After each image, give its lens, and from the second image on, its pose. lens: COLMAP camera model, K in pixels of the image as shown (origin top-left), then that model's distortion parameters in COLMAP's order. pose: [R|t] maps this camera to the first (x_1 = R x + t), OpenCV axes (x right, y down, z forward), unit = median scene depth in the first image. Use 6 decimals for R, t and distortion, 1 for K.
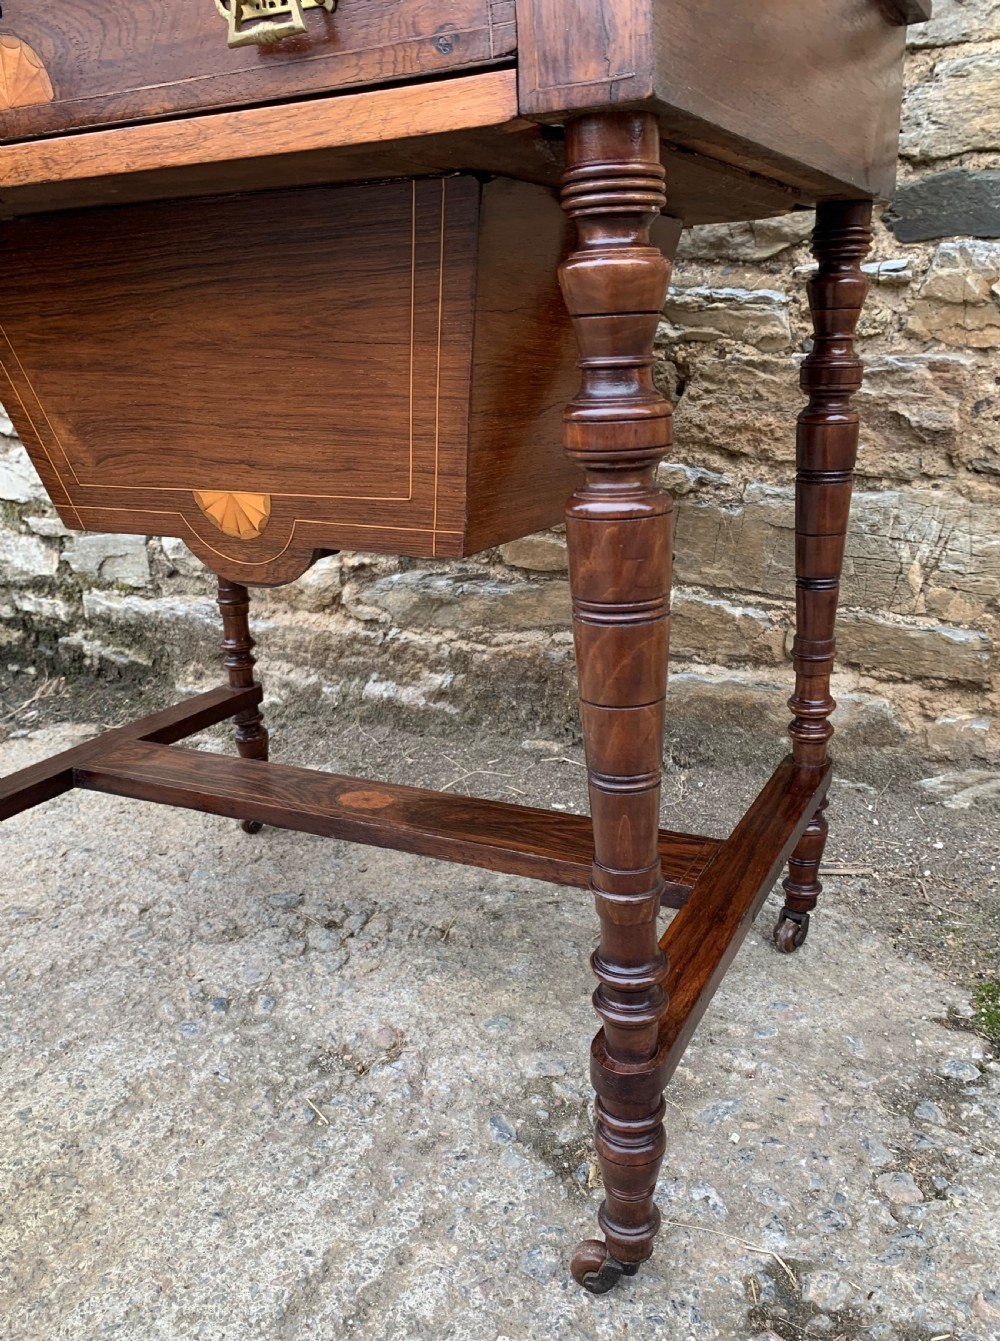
lens RADIAL K [[1072.4, 0, 528.7], [0, 1072.4, 699.2], [0, 0, 1]] dist [-0.000974, 0.004466]
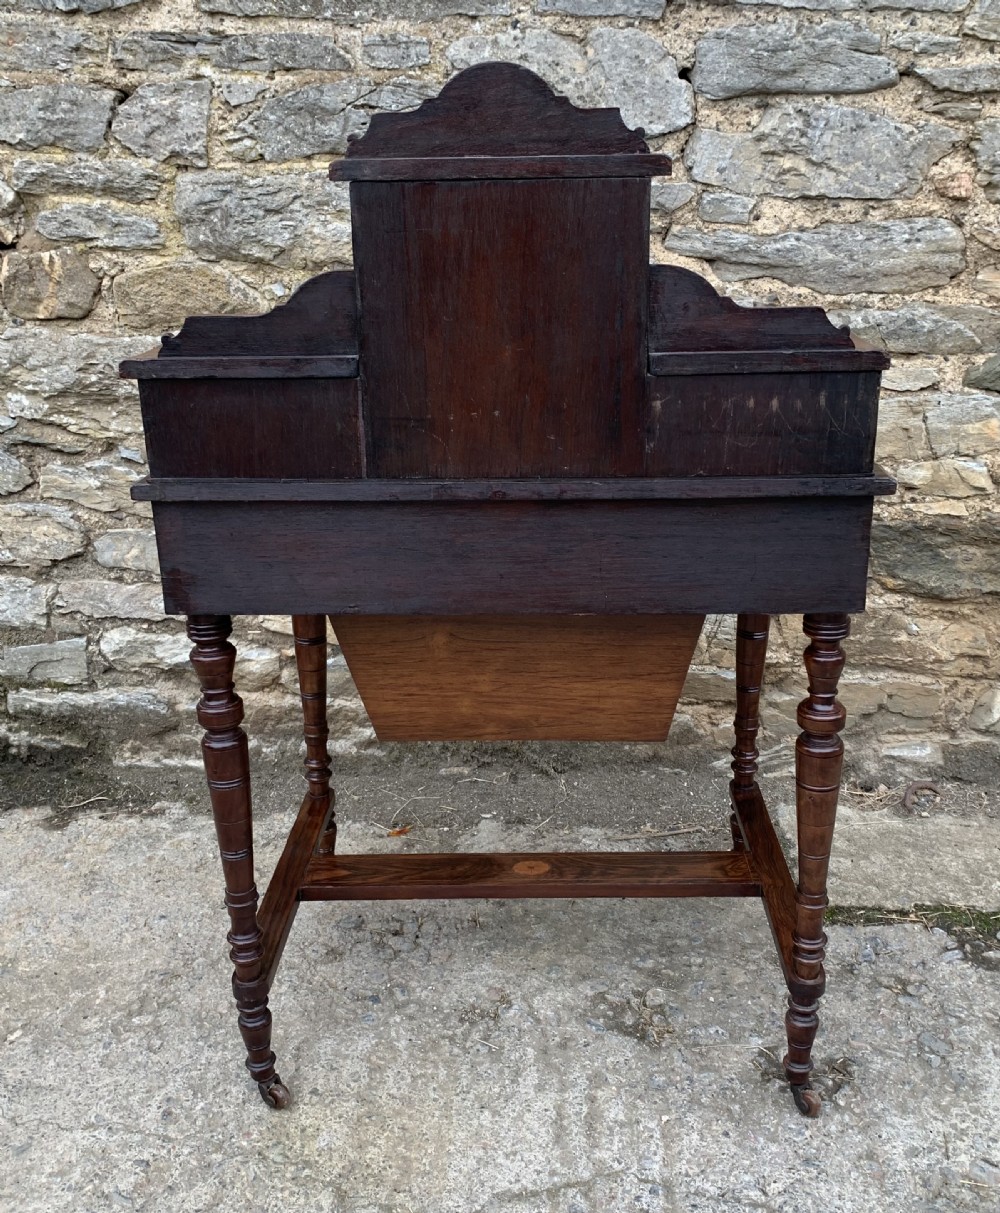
lens RADIAL K [[1161.6, 0, 523.7], [0, 1161.6, 589.5], [0, 0, 1]] dist [0.019402, 0.000000]
pose [[0.924236, -0.106221, 0.366748, -0.563095], [0.108794, 0.993970, 0.013712, -0.264057], [-0.365993, 0.027227, 0.930219, -0.569915]]
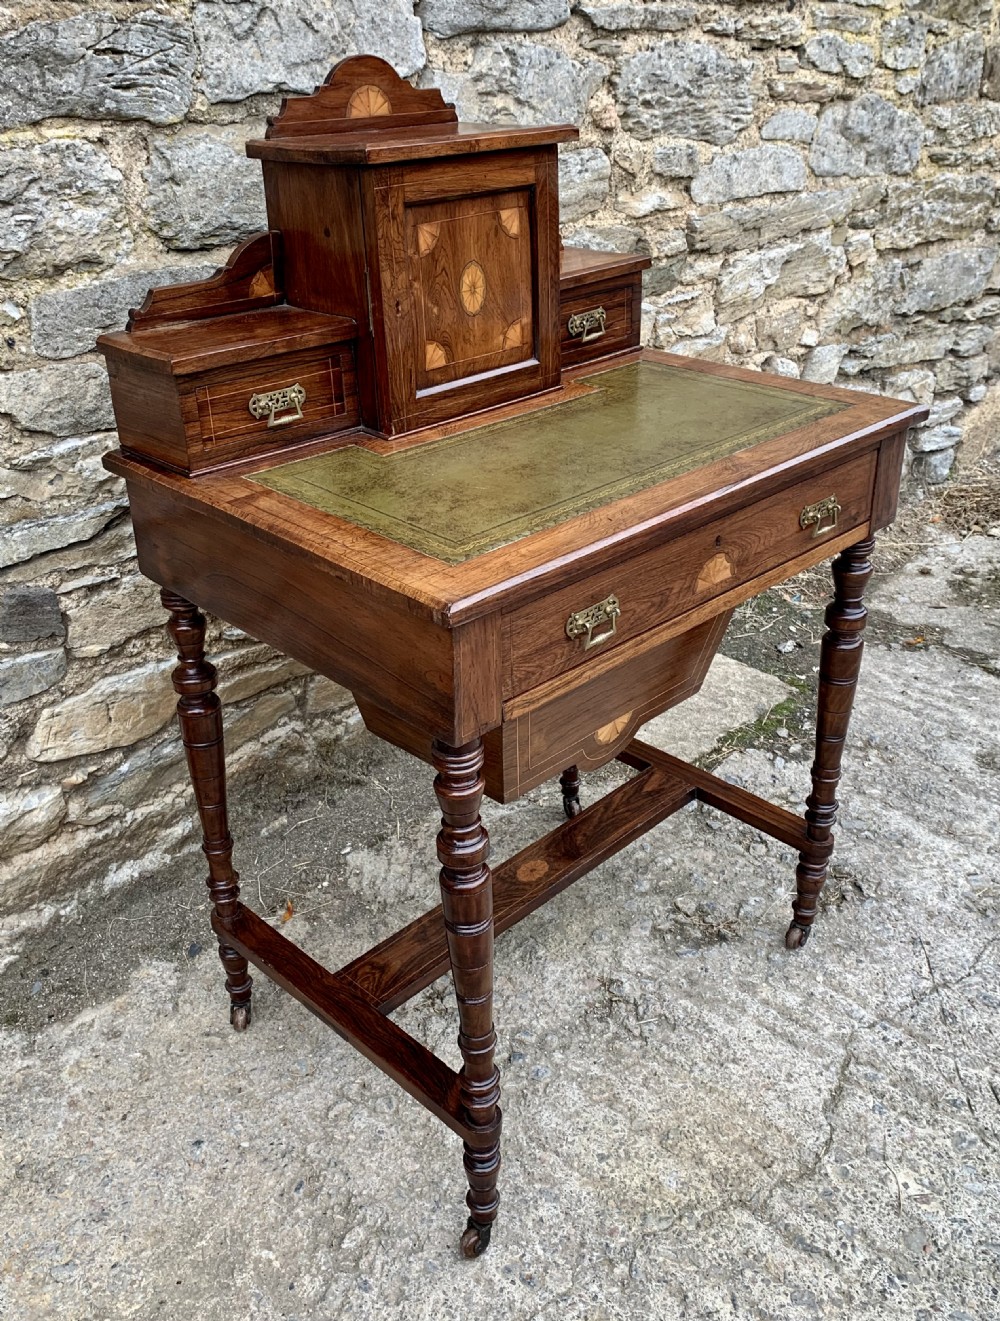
lens RADIAL K [[1201.2, 0, 465.4], [0, 1201.2, 606.5], [0, 0, 1]] dist [0.038472, -0.043458]
pose [[0.343217, -0.387753, 0.855482, -1.282899], [0.319181, 0.904755, 0.282032, -0.647757], [-0.883360, 0.176256, 0.434291, 0.227472]]
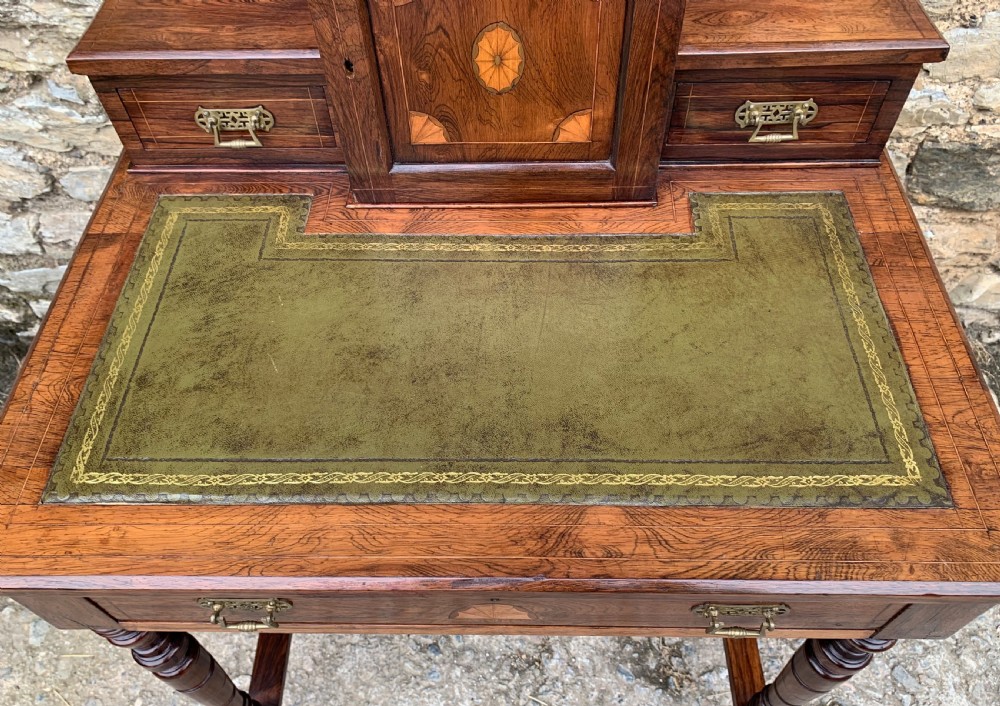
lens RADIAL K [[760.5, 0, 498.9], [0, 760.5, 377.6], [0, 0, 1]] dist [0.018679, -0.022004]
pose [[0.898186, -0.350007, 0.266002, -0.328068], [0.135271, 0.795761, 0.590310, -0.730798], [-0.418287, -0.494226, 0.762087, 0.176256]]
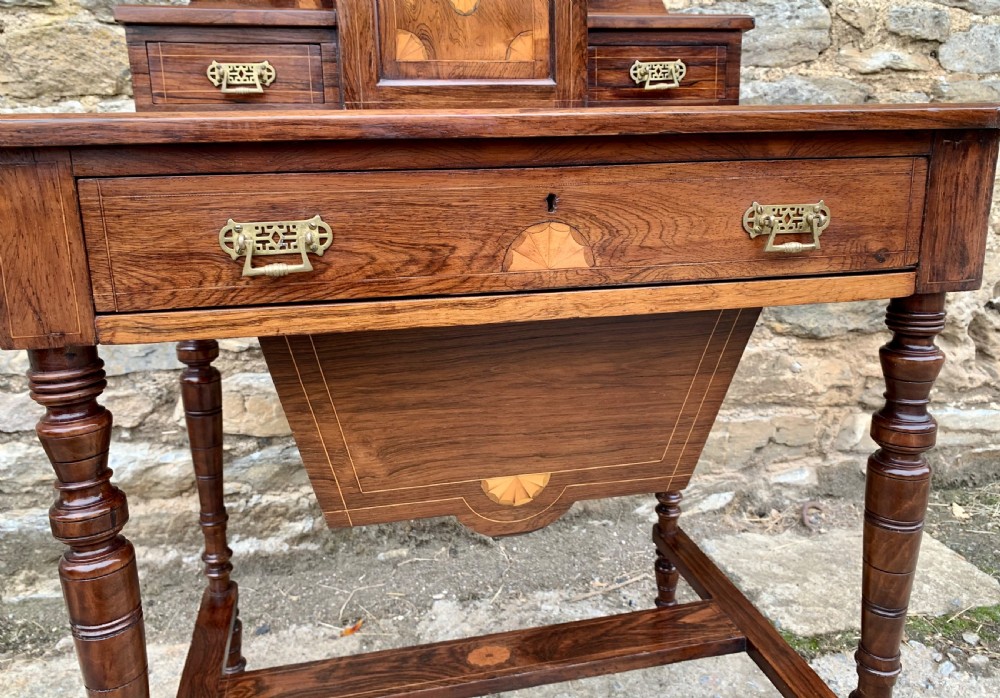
lens RADIAL K [[764.3, 0, 488.8], [0, 764.3, 323.3], [0, 0, 1]] dist [-0.006886, 0.014278]
pose [[0.785732, -0.127286, 0.605330, -0.581335], [0.194688, 0.979753, -0.046691, -0.230481], [-0.587131, 0.154537, 0.794604, 0.139898]]
